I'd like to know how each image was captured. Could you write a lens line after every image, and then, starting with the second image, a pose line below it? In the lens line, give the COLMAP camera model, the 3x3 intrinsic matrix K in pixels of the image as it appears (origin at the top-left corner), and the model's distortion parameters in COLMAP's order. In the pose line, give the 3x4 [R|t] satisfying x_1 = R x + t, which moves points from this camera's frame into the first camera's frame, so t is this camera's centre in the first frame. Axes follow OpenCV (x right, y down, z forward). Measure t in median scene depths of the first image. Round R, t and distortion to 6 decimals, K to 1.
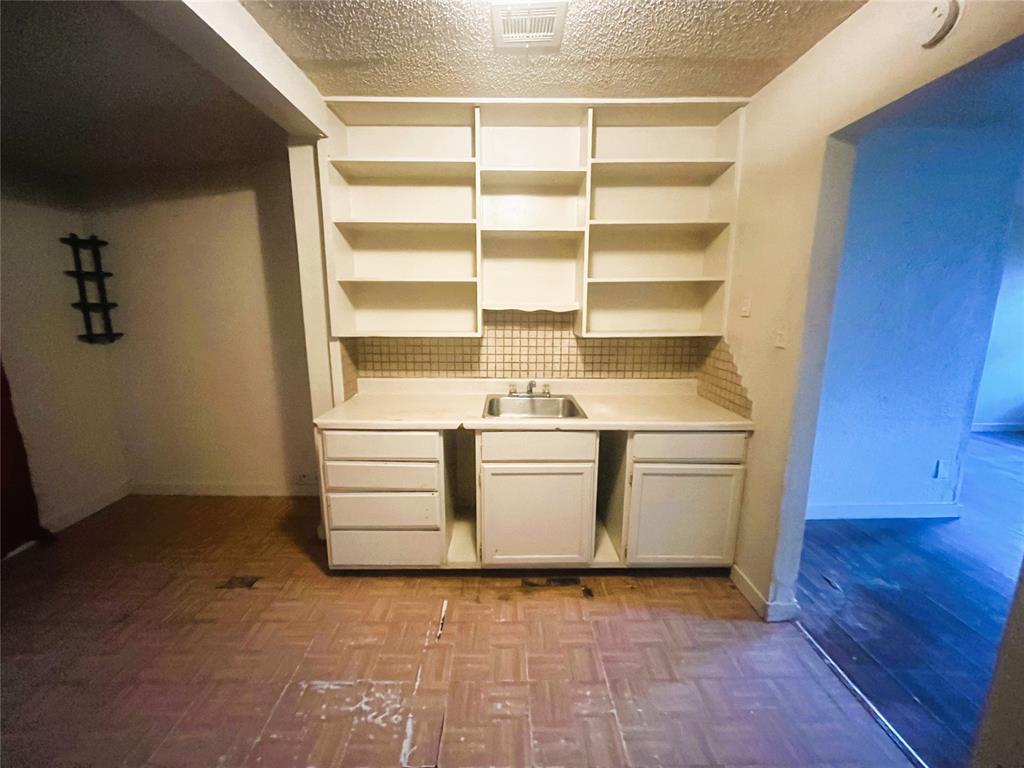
lens RADIAL K [[414.0, 0, 510.2], [0, 414.0, 380.3], [0, 0, 1]] dist [0.000836, -0.000097]
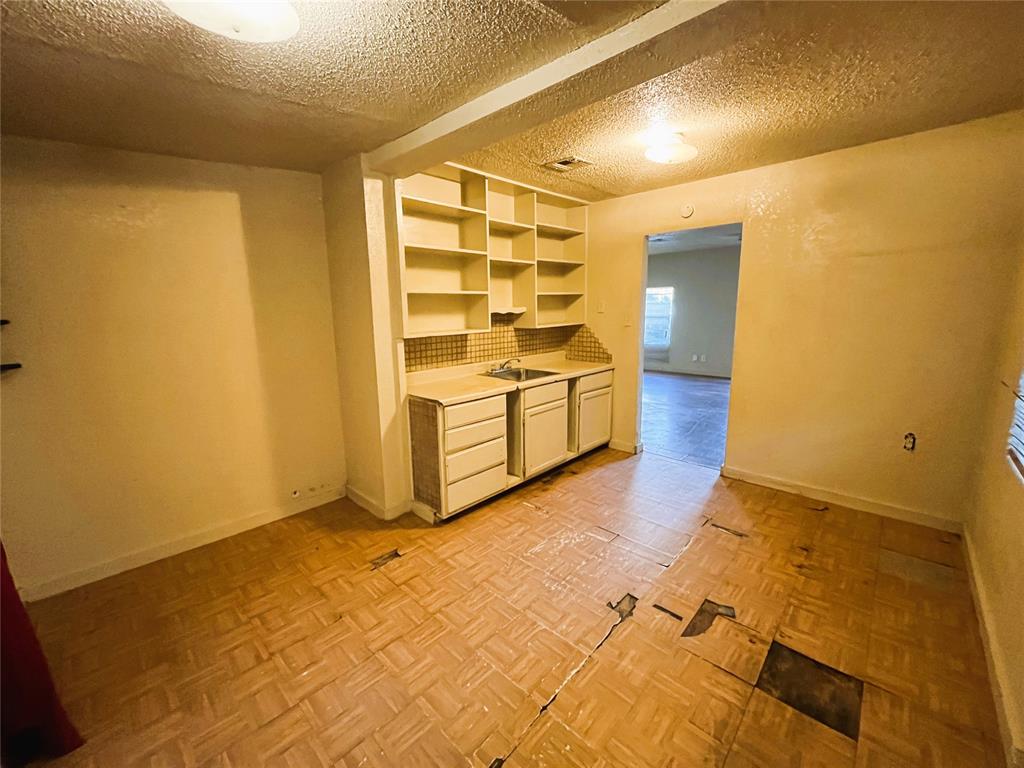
lens RADIAL K [[414.0, 0, 513.9], [0, 414.0, 383.0], [0, 0, 1]] dist [0.000836, -0.000097]
pose [[0.692864, -0.146181, 0.706096, -0.994953], [0.150148, 0.987019, 0.057005, 0.002064], [-0.705263, 0.066522, 0.705818, -0.068350]]
